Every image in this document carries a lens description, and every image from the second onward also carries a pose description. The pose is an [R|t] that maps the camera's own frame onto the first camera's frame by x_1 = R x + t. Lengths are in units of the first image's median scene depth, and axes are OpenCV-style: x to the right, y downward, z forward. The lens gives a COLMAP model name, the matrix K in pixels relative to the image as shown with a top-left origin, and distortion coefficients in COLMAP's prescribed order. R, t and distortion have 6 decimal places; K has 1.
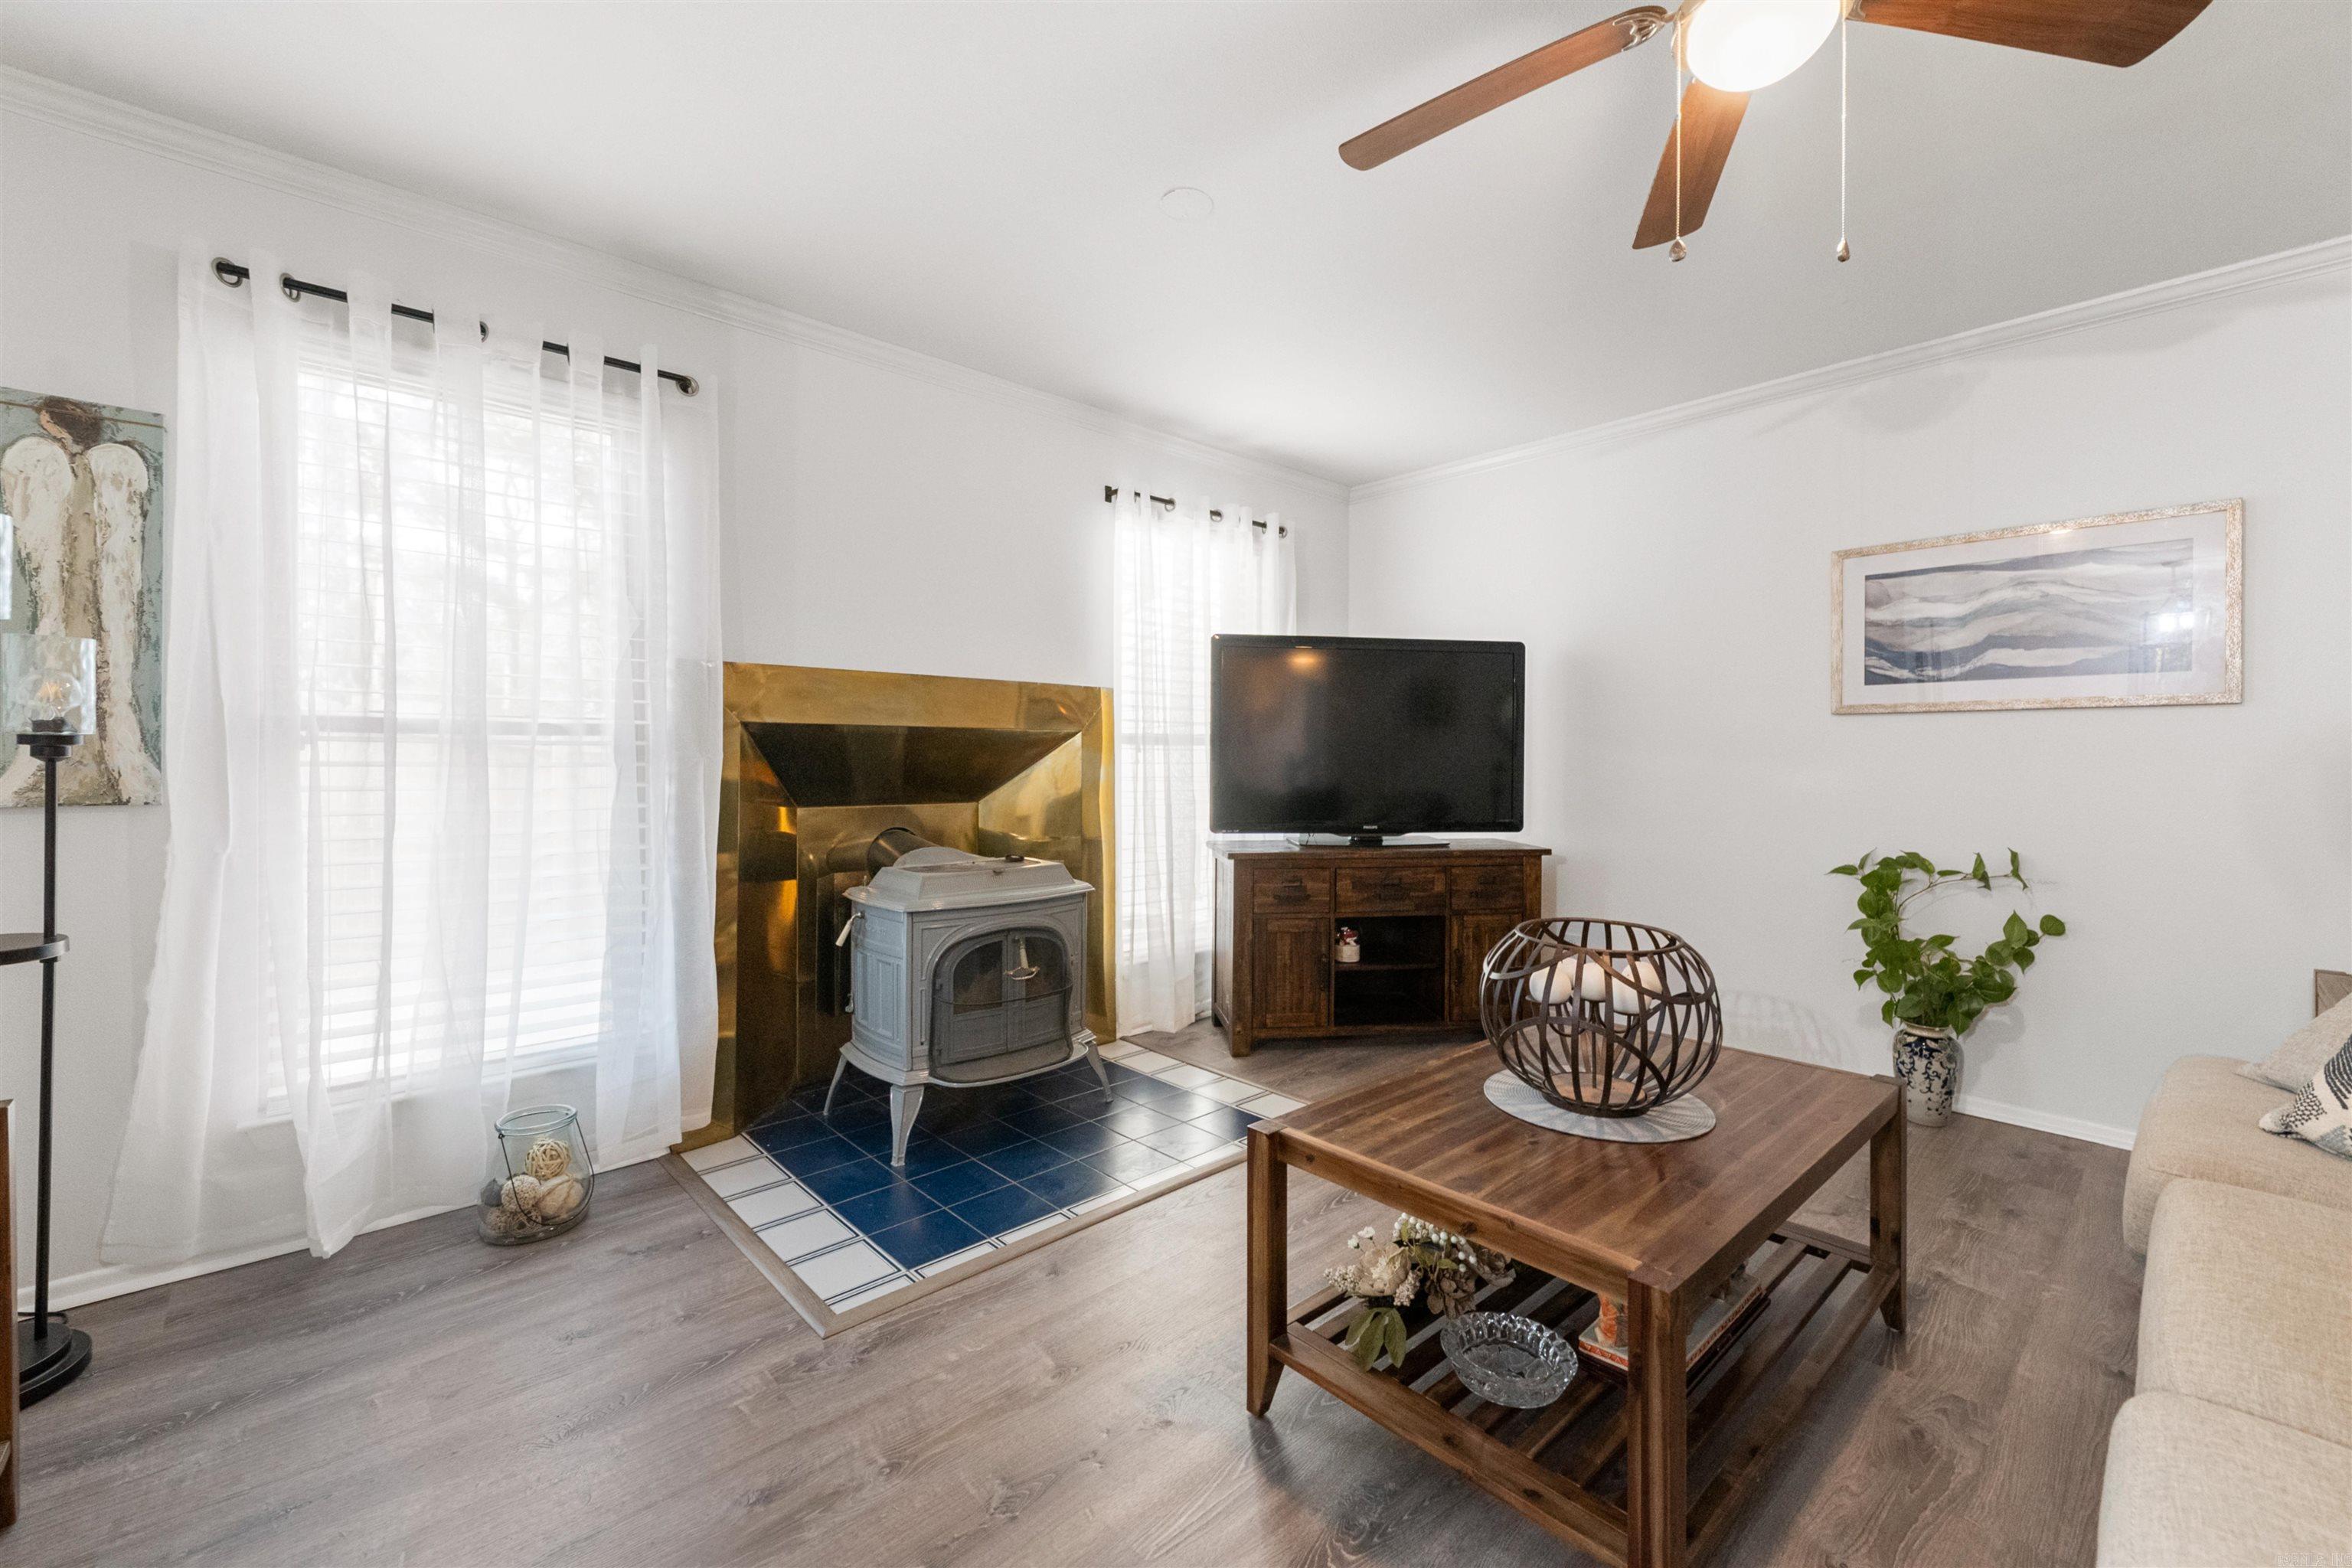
lens RADIAL K [[955.8, 0, 1165.3], [0, 955.8, 764.7], [0, 0, 1]] dist [0.001316, 0.000034]
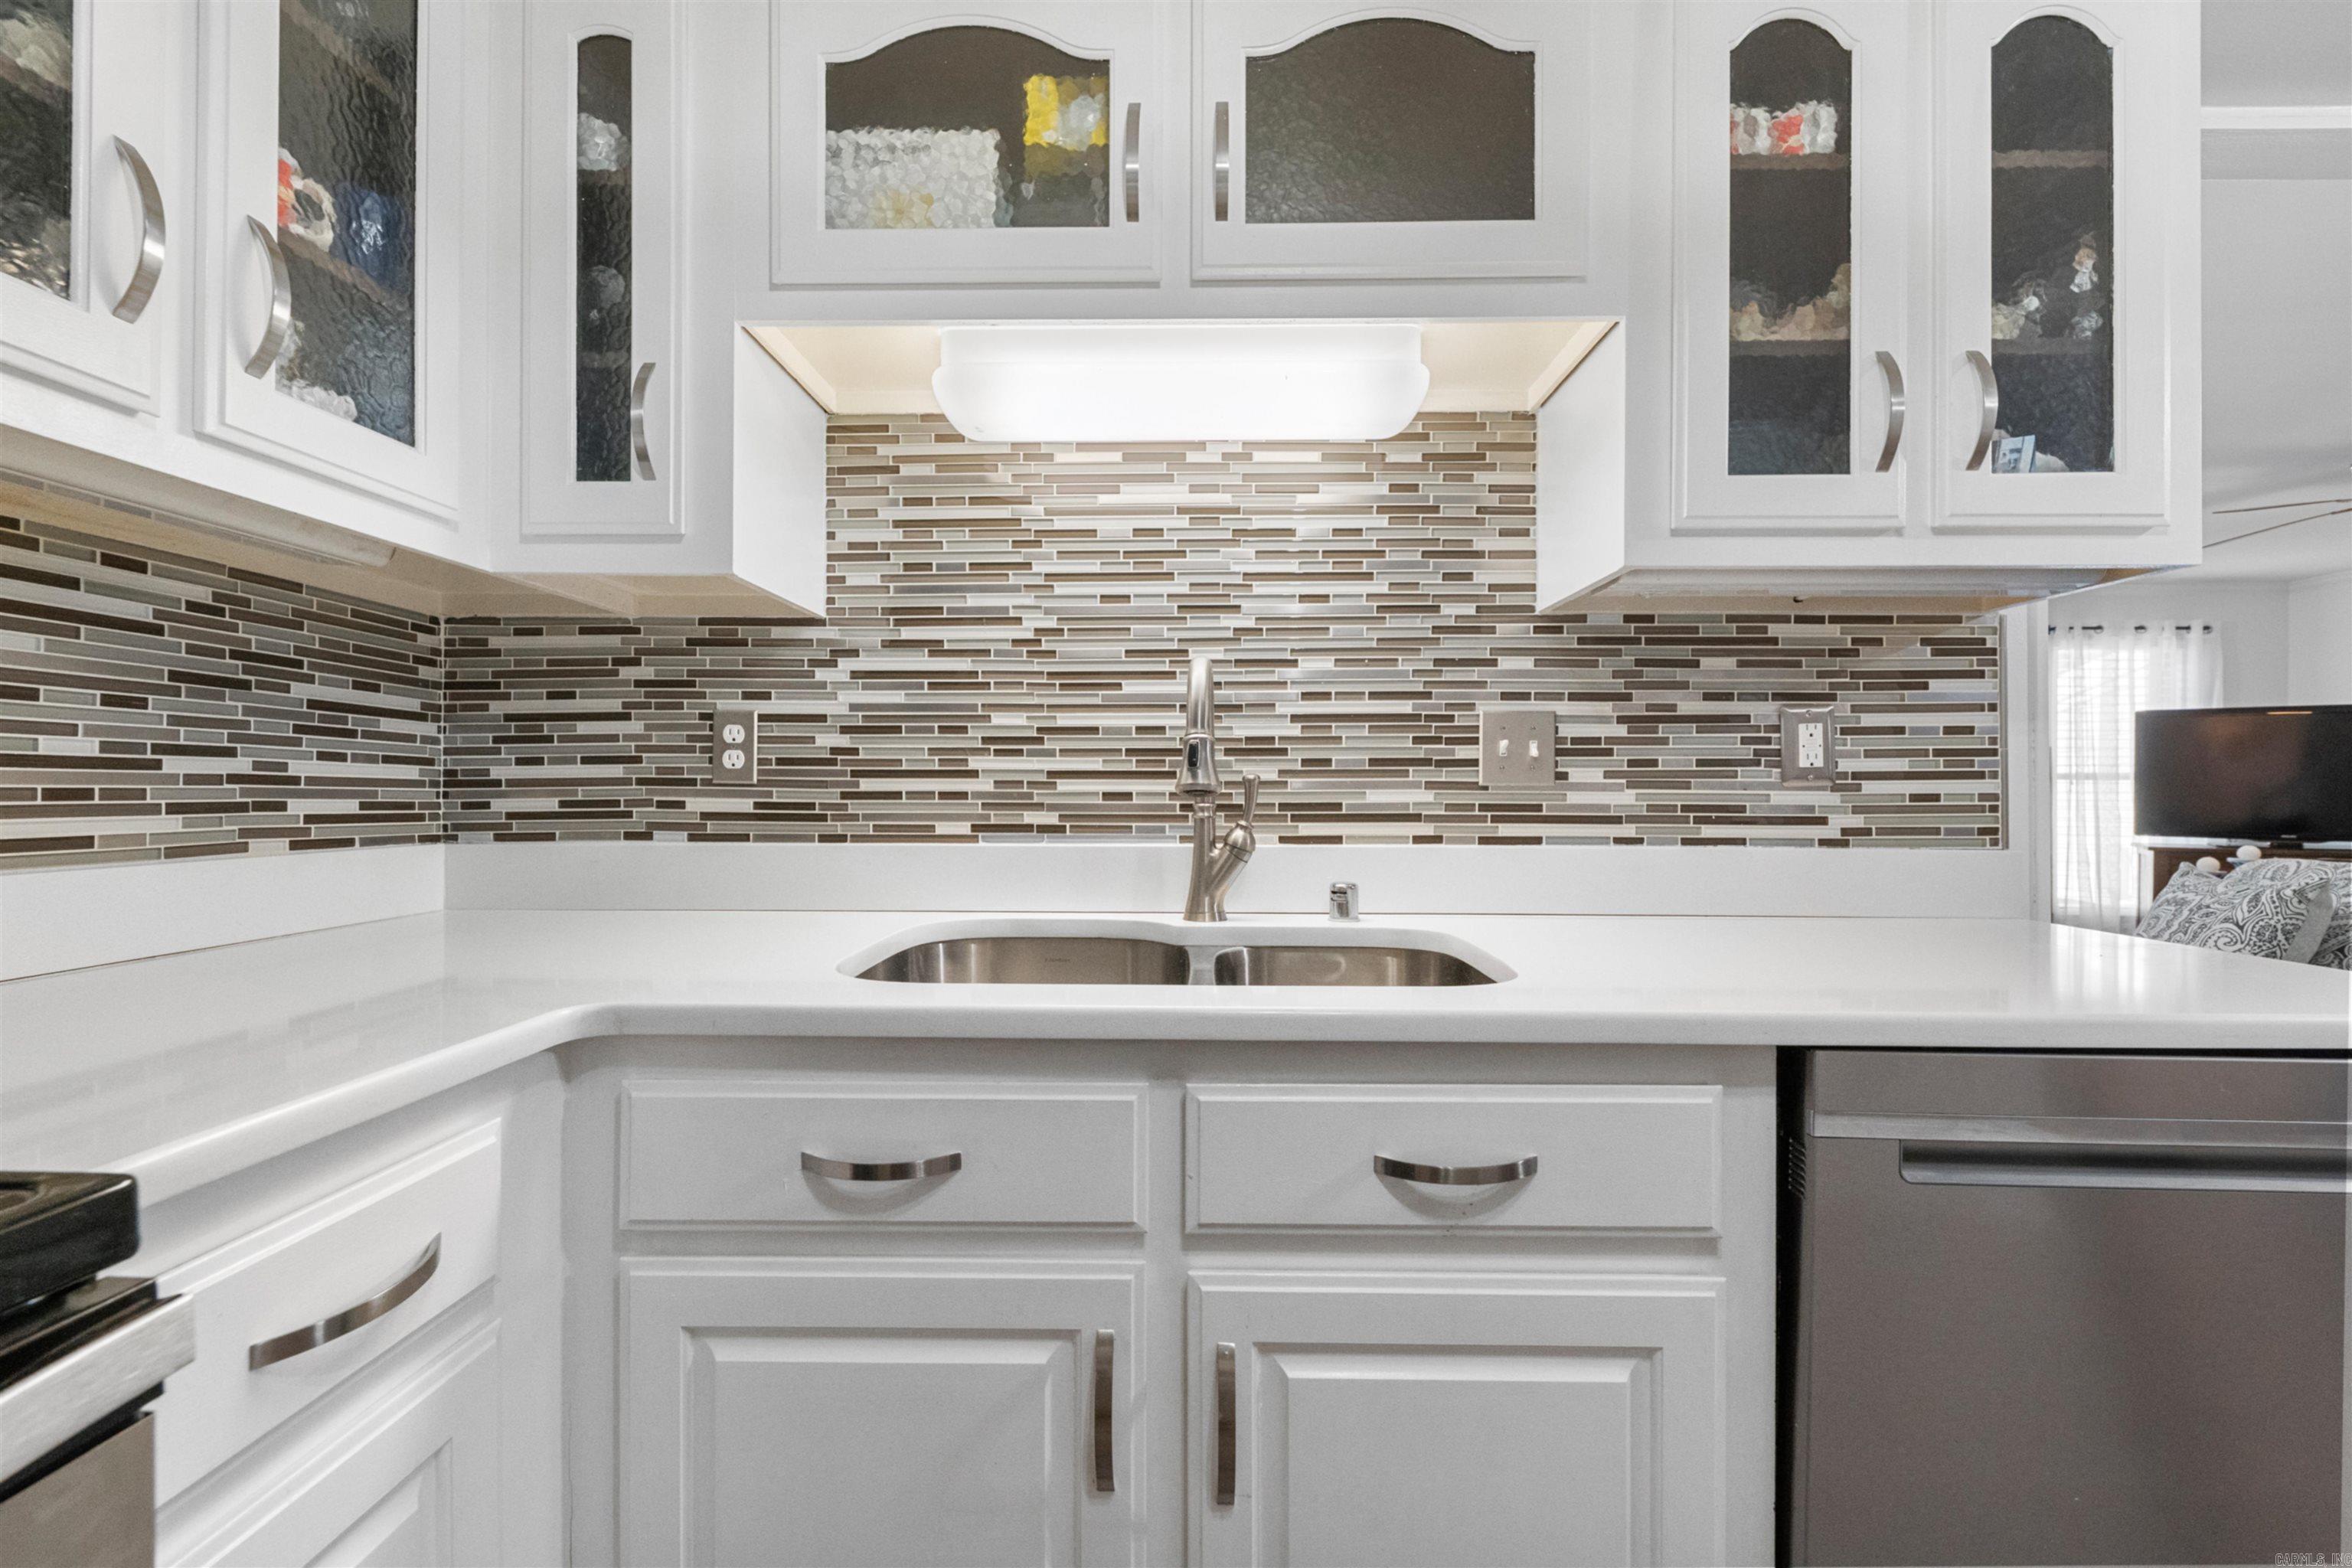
lens RADIAL K [[961.1, 0, 1185.5], [0, 961.1, 783.1], [0, 0, 1]] dist [-0.000299, -0.000039]
pose [[0.727966, -0.000848, -0.685613, -0.006149], [-0.008464, 0.999912, -0.010224, 0.017352], [0.685561, 0.013246, 0.727895, -1.462116]]
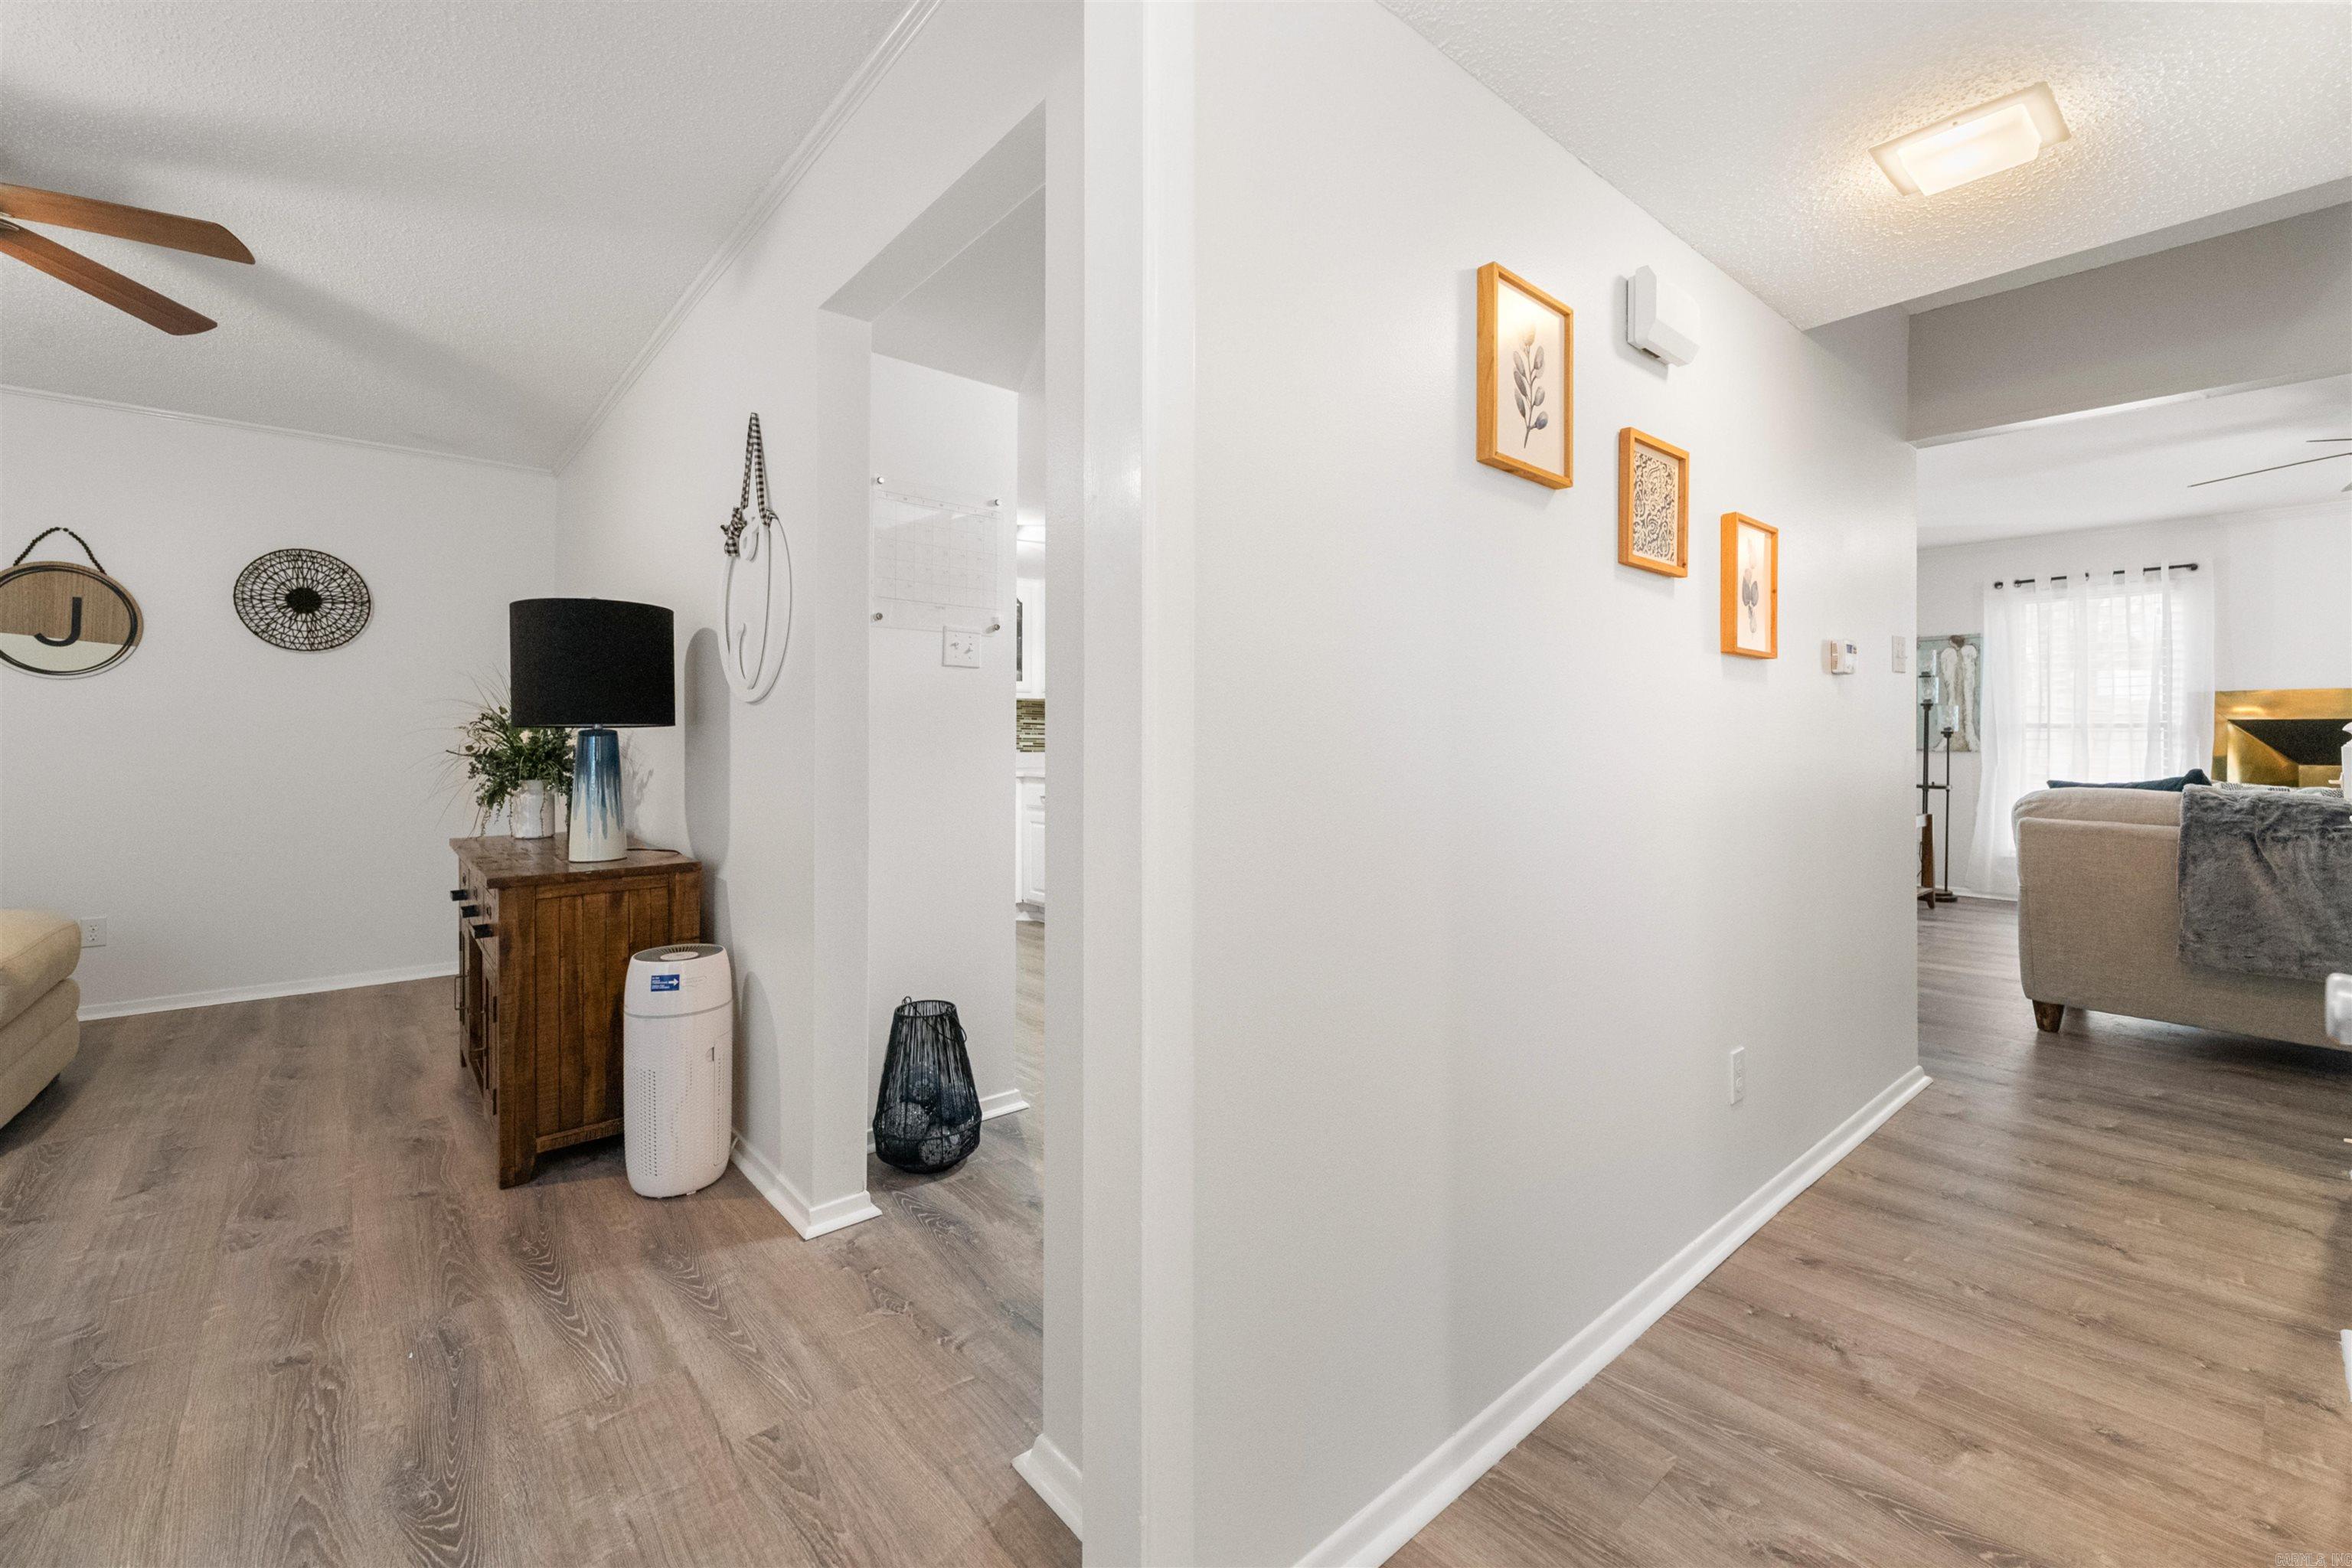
lens RADIAL K [[980.6, 0, 1170.3], [0, 980.6, 738.7], [0, 0, 1]] dist [0.000809, -0.000520]
pose [[-0.024872, -0.000709, -0.999690, 1.499469], [-0.008464, 0.999964, -0.000499, 0.013780], [0.999655, 0.008449, -0.024878, -1.063059]]
